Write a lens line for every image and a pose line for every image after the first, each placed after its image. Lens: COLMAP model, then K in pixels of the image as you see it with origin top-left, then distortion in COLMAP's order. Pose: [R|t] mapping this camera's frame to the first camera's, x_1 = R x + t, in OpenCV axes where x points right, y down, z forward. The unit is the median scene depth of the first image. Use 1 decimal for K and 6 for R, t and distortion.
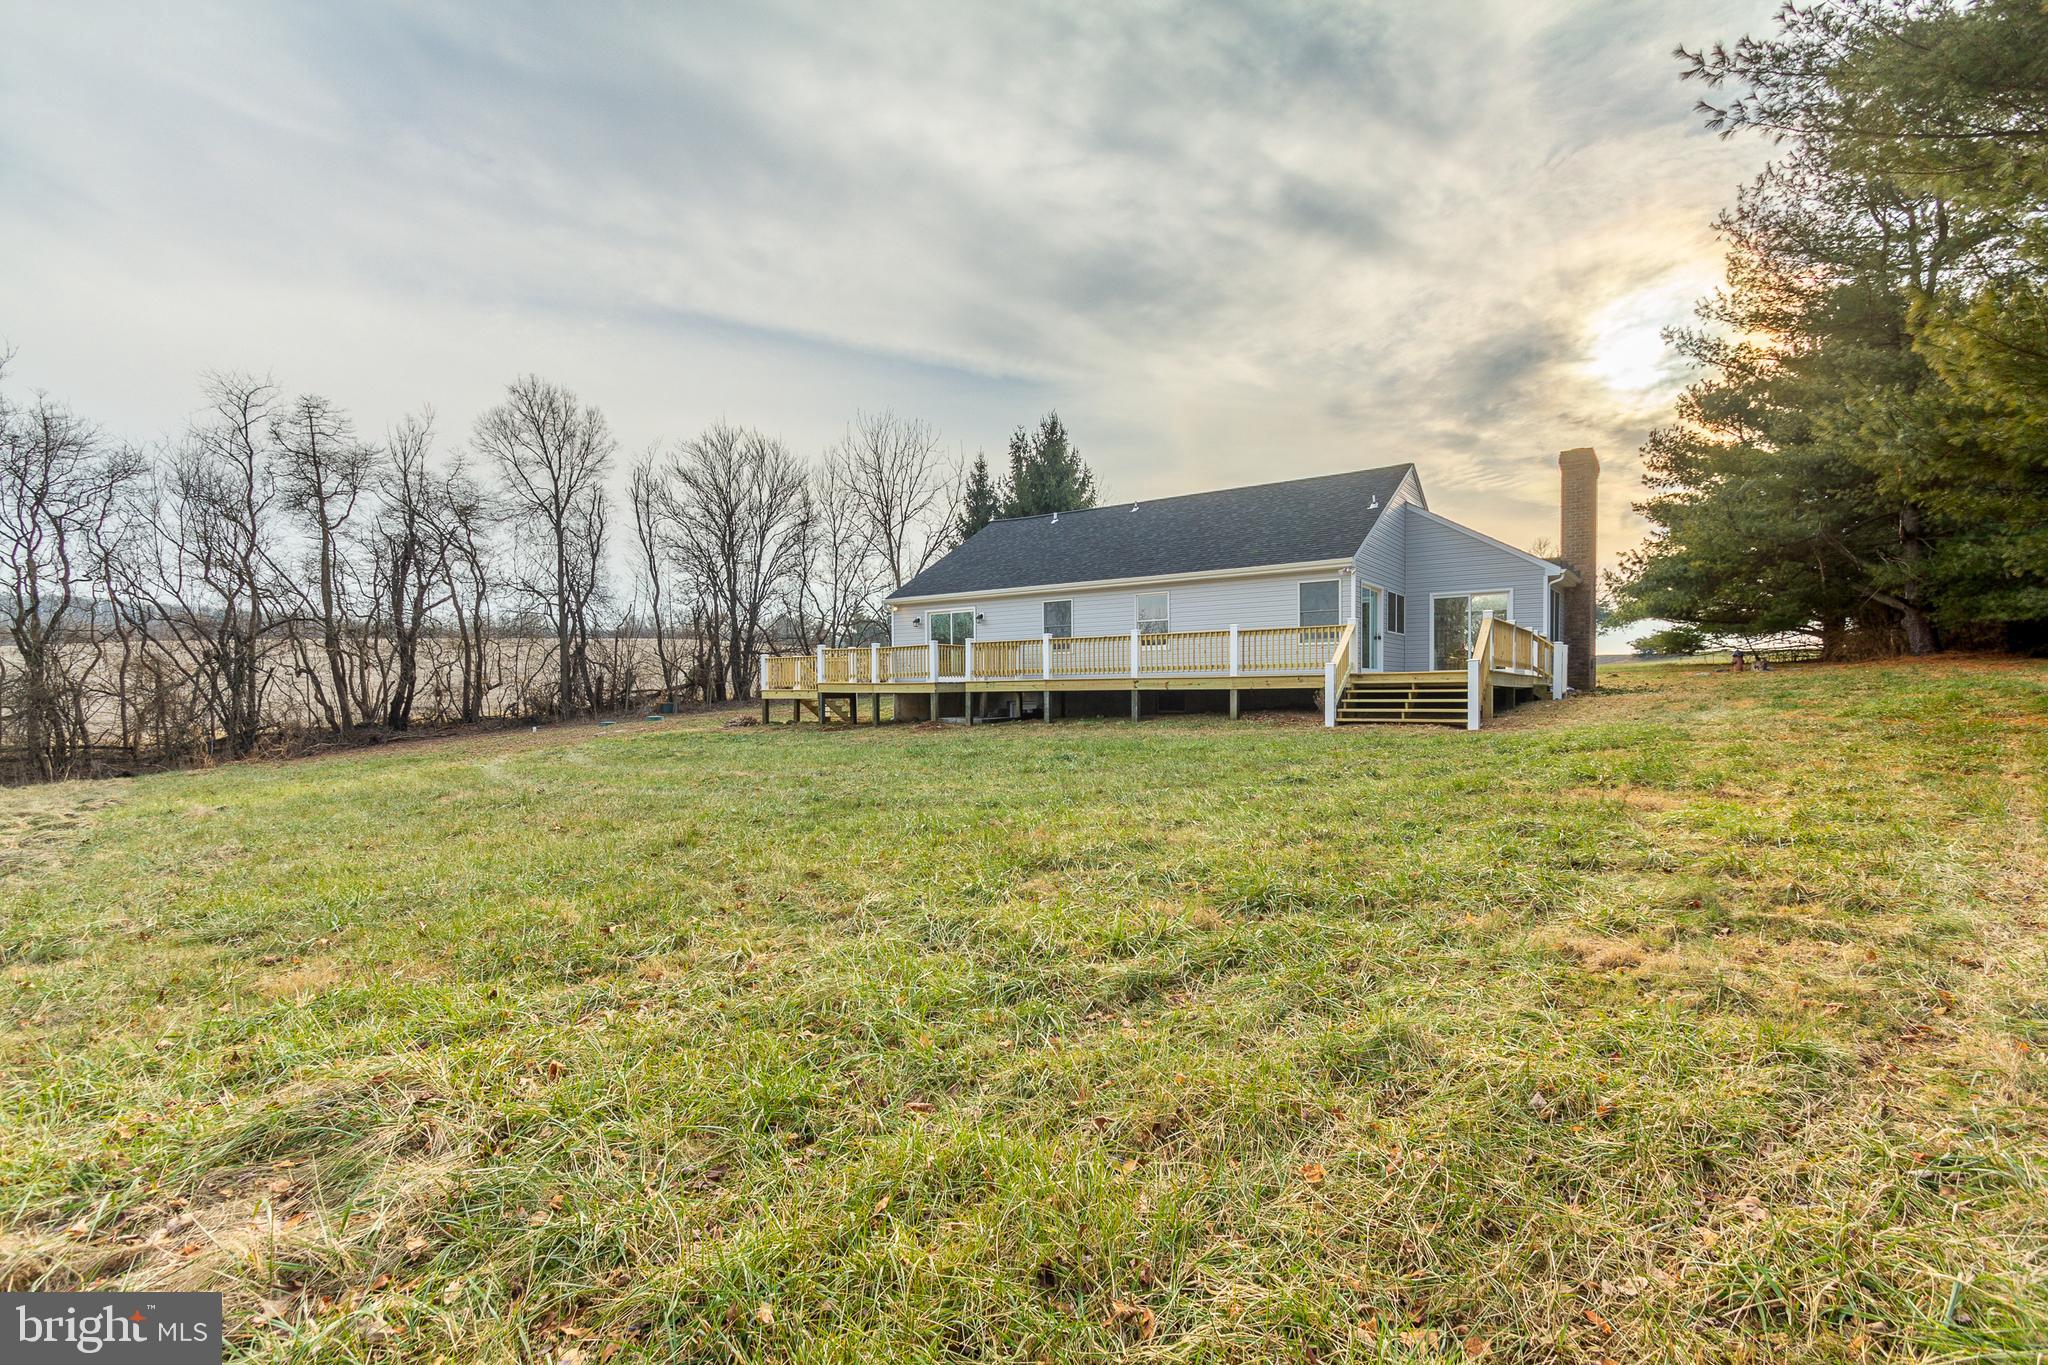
lens RADIAL K [[955.8, 0, 1011.6], [0, 955.8, 687.2], [0, 0, 1]] dist [0.012798, 0.000314]
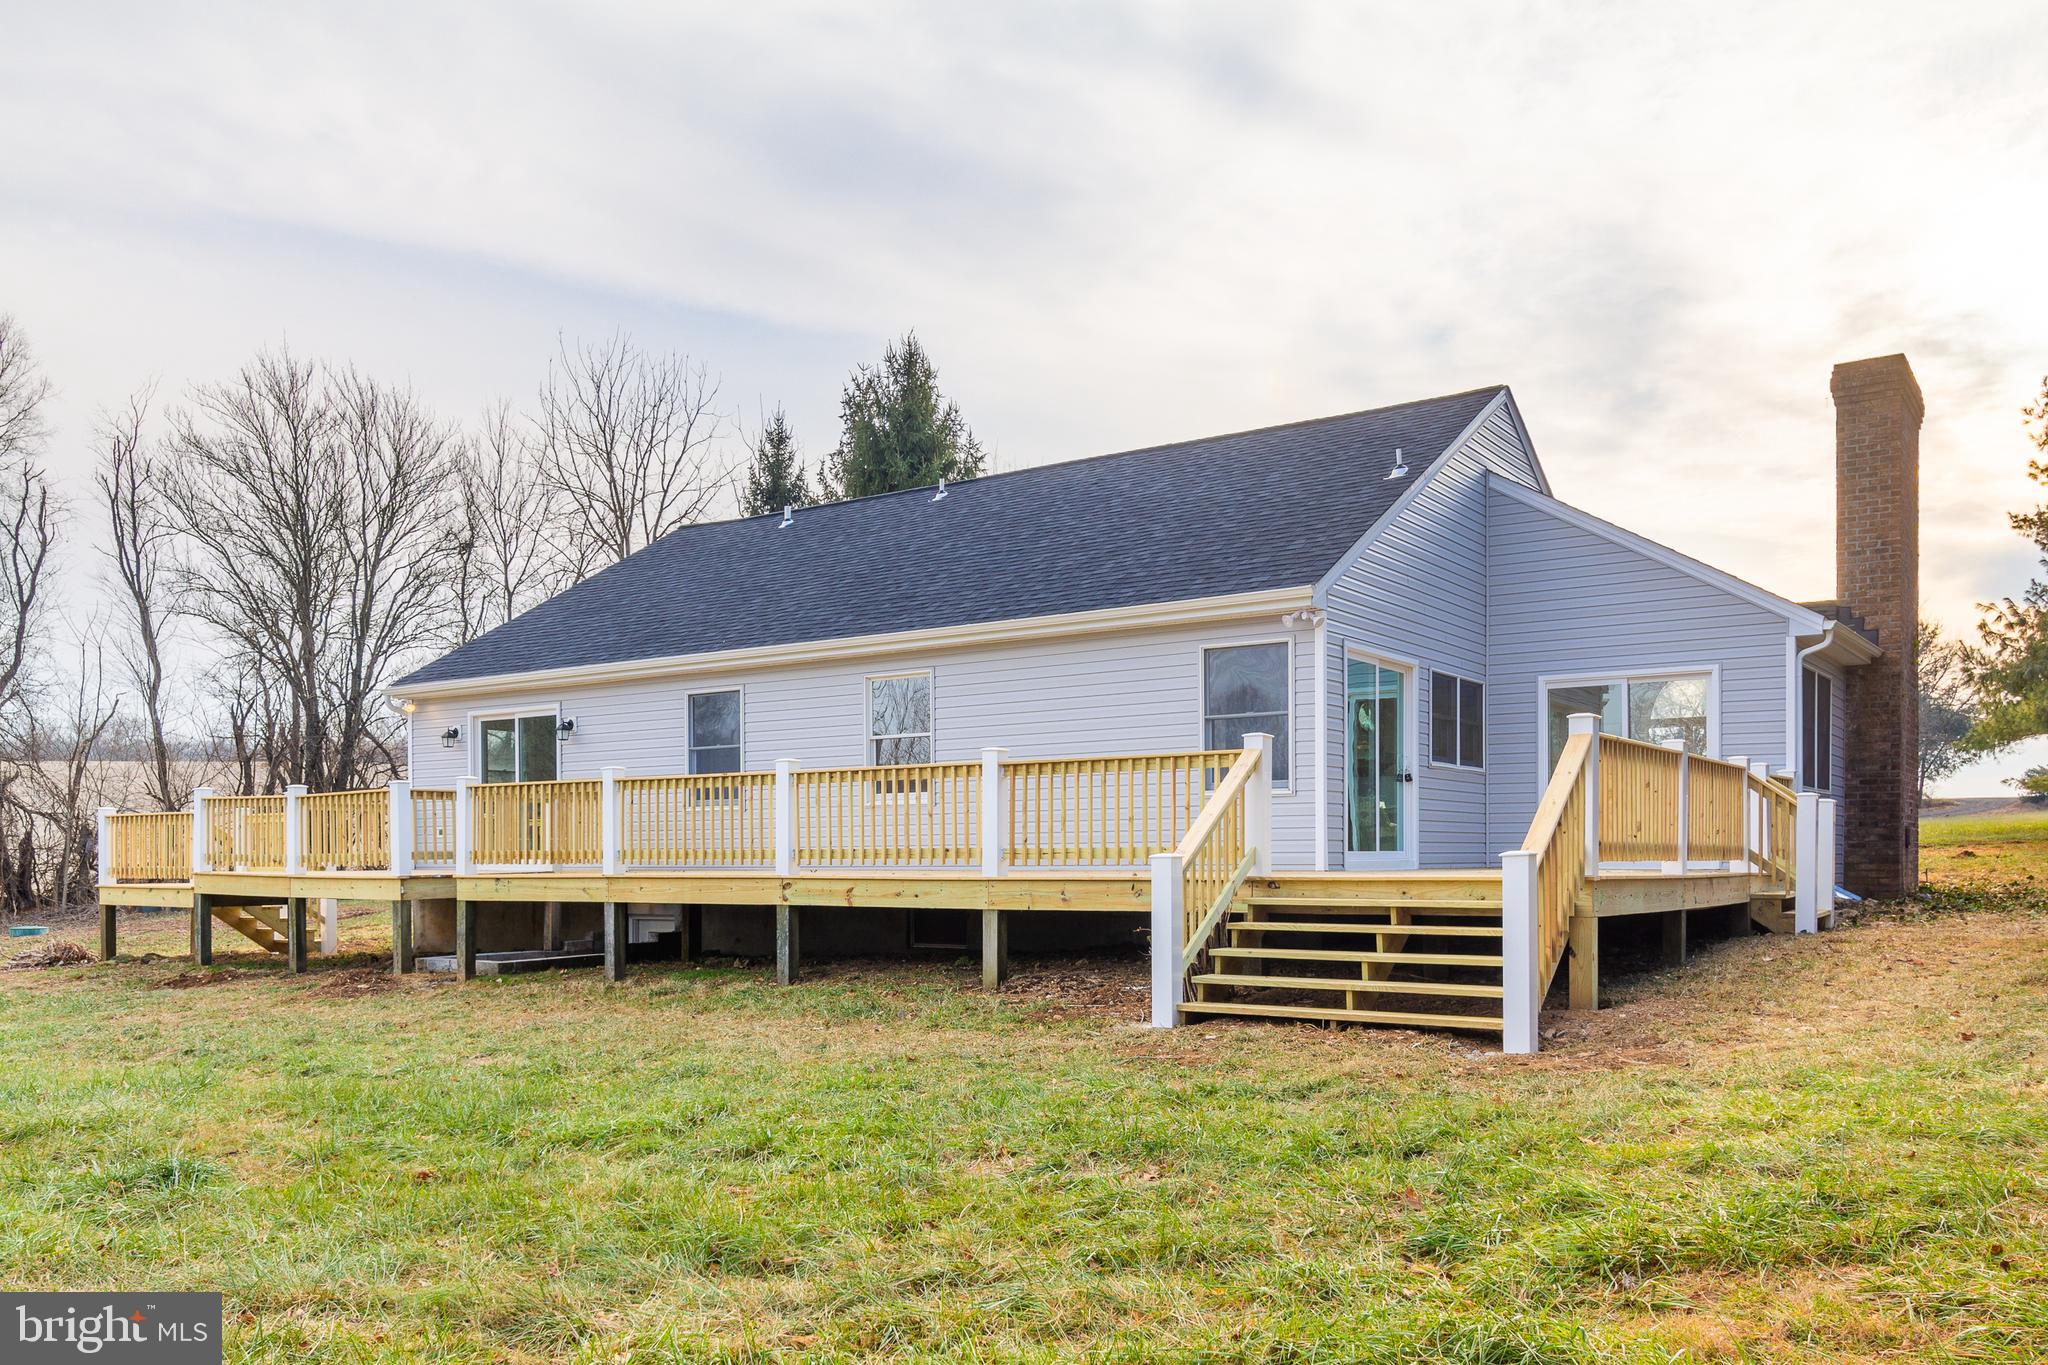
lens RADIAL K [[1591.7, 0, 1025.2], [0, 1591.7, 823.4], [0, 0, 1]] dist [0.010908, -0.000092]
pose [[0.999885, 0.003468, 0.014759, 0.220507], [-0.003273, 0.999907, -0.013228, -0.023416], [-0.014804, 0.013178, 0.999804, 0.315959]]
